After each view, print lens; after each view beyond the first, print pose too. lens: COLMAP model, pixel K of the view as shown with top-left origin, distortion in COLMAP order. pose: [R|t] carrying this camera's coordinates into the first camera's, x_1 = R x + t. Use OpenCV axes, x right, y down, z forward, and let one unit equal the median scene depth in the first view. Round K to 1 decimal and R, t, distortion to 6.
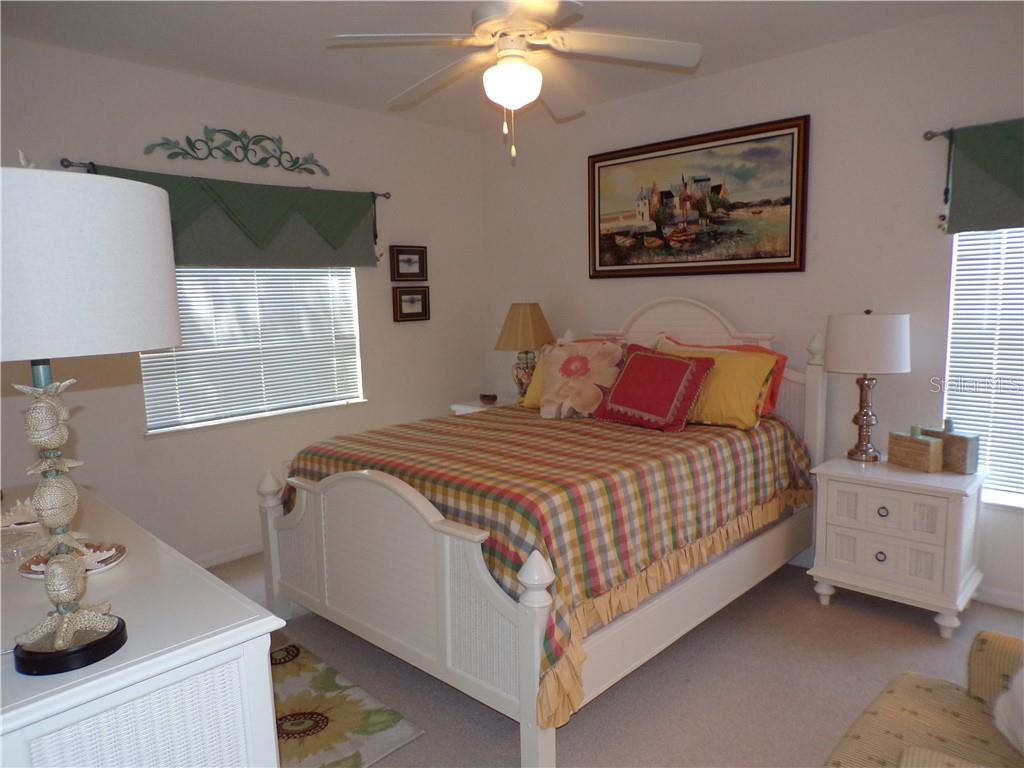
lens RADIAL K [[696.4, 0, 514.2], [0, 696.4, 386.8], [0, 0, 1]] dist [0.004625, 0.005125]
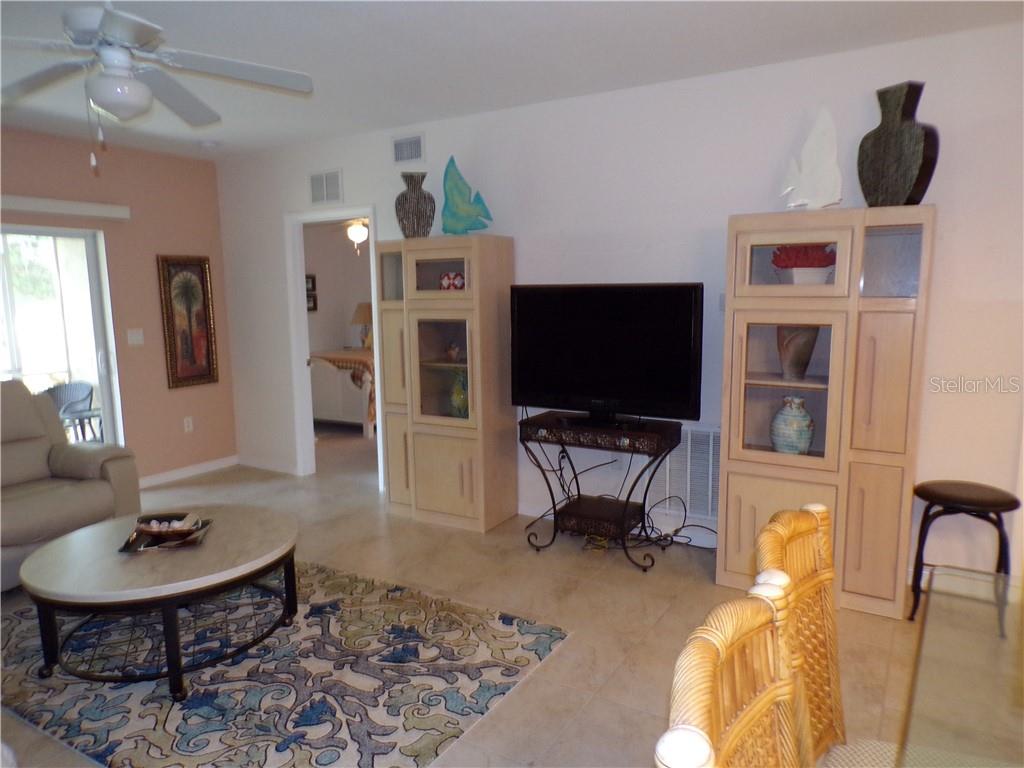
lens RADIAL K [[696.4, 0, 514.2], [0, 696.4, 386.8], [0, 0, 1]] dist [0.004625, 0.005125]
pose [[0.976210, -0.015262, 0.216291, -0.004639], [0.015005, 0.999883, 0.002829, 0.280035], [-0.216309, 0.000483, 0.976325, -2.407829]]
